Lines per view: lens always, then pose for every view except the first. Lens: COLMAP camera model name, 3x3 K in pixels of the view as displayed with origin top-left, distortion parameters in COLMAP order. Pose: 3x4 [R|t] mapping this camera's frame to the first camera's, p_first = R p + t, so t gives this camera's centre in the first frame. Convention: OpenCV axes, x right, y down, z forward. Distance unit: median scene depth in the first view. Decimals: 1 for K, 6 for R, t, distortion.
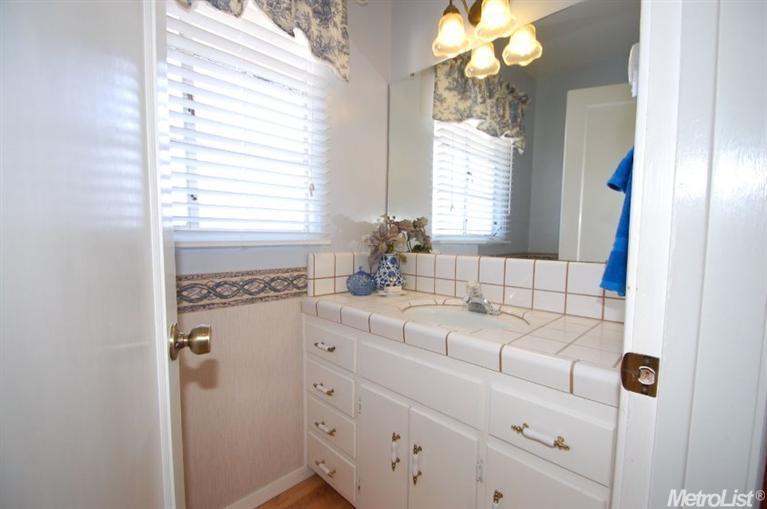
lens RADIAL K [[336.1, 0, 391.3], [0, 336.1, 260.4], [0, 0, 1]] dist [0.014533, -0.015611]
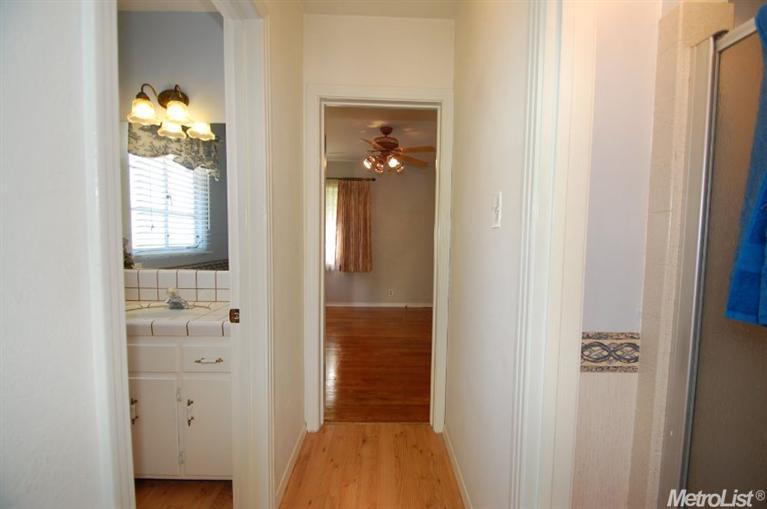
lens RADIAL K [[336.1, 0, 391.3], [0, 336.1, 260.4], [0, 0, 1]] dist [0.014533, -0.015611]
pose [[0.707665, -0.048119, 0.704908, -0.071730], [0.045002, 0.998722, 0.022998, -0.031657], [-0.705114, 0.015447, 0.708926, -0.465760]]
